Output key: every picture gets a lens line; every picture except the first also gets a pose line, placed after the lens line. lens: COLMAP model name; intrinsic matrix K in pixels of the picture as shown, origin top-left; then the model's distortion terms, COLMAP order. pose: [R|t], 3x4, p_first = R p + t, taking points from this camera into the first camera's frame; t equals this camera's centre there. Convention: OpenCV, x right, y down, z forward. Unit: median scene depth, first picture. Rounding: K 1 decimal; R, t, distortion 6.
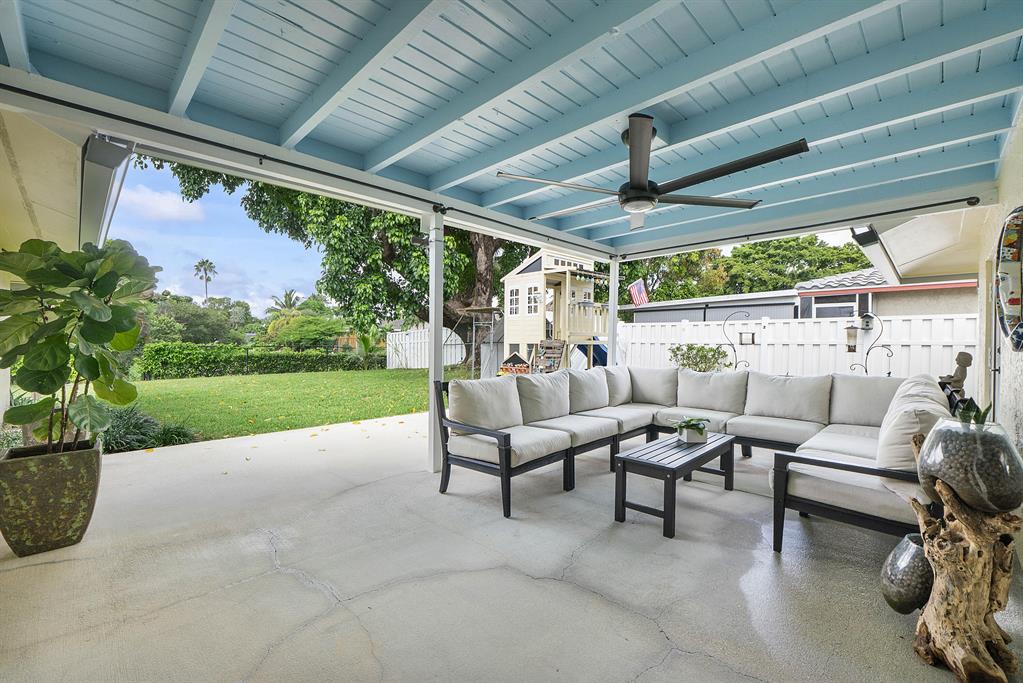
lens RADIAL K [[444.8, 0, 519.1], [0, 444.8, 344.3], [0, 0, 1]] dist [-0.007684, -0.000607]
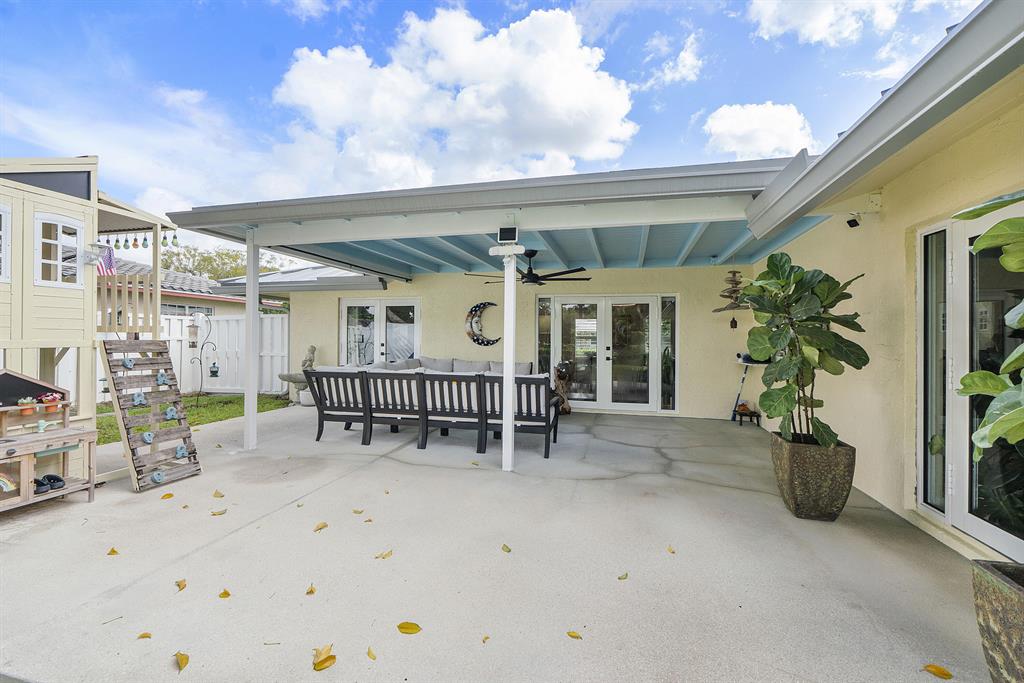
lens RADIAL K [[445.2, 0, 511.1], [0, 445.2, 338.1], [0, 0, 1]] dist [-0.007684, -0.000607]
pose [[-0.498257, -0.007561, 0.866997, -0.372834], [-0.003190, 0.999971, 0.006888, -0.010604], [-0.867024, 0.000667, -0.498266, 0.515858]]
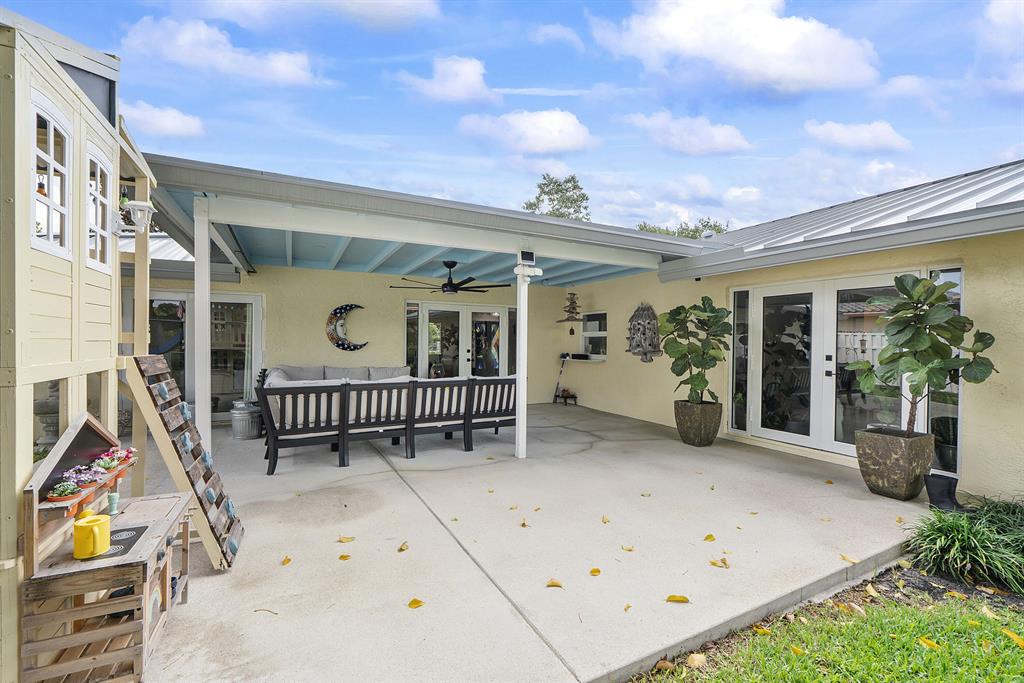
lens RADIAL K [[445.2, 0, 517.8], [0, 445.2, 341.9], [0, 0, 1]] dist [-0.007684, -0.000607]
pose [[-0.952588, -0.011471, 0.304046, -0.185003], [-0.008185, 0.999894, 0.012080, -0.016171], [-0.304152, 0.009019, -0.952581, 0.740656]]
